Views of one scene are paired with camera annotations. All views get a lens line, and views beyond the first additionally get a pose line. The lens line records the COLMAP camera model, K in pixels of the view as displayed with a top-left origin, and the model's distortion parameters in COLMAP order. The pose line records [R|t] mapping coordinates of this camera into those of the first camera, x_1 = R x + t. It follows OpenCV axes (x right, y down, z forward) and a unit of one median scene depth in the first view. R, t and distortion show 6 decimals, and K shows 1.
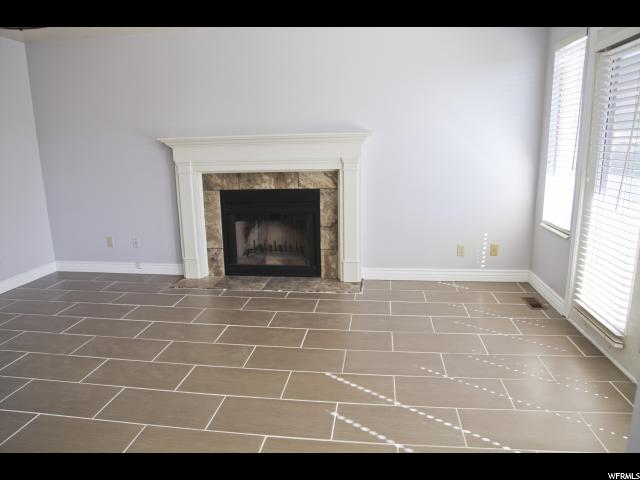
lens RADIAL K [[438.9, 0, 320.0], [0, 438.9, 240.0], [0, 0, 1]] dist [-0.129547, 0.079272]
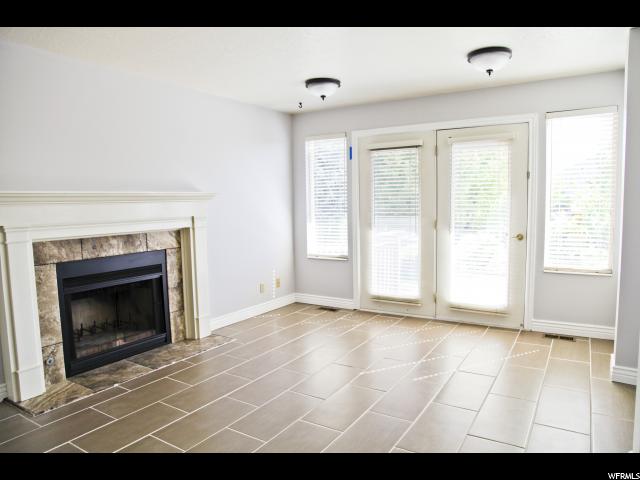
lens RADIAL K [[438.9, 0, 320.0], [0, 438.9, 240.0], [0, 0, 1]] dist [-0.129547, 0.079272]
pose [[0.417142, -0.067496, 0.906332, -0.703530], [0.206553, 0.978183, -0.022219, -0.045502], [-0.885059, 0.196474, 0.421983, 0.297485]]
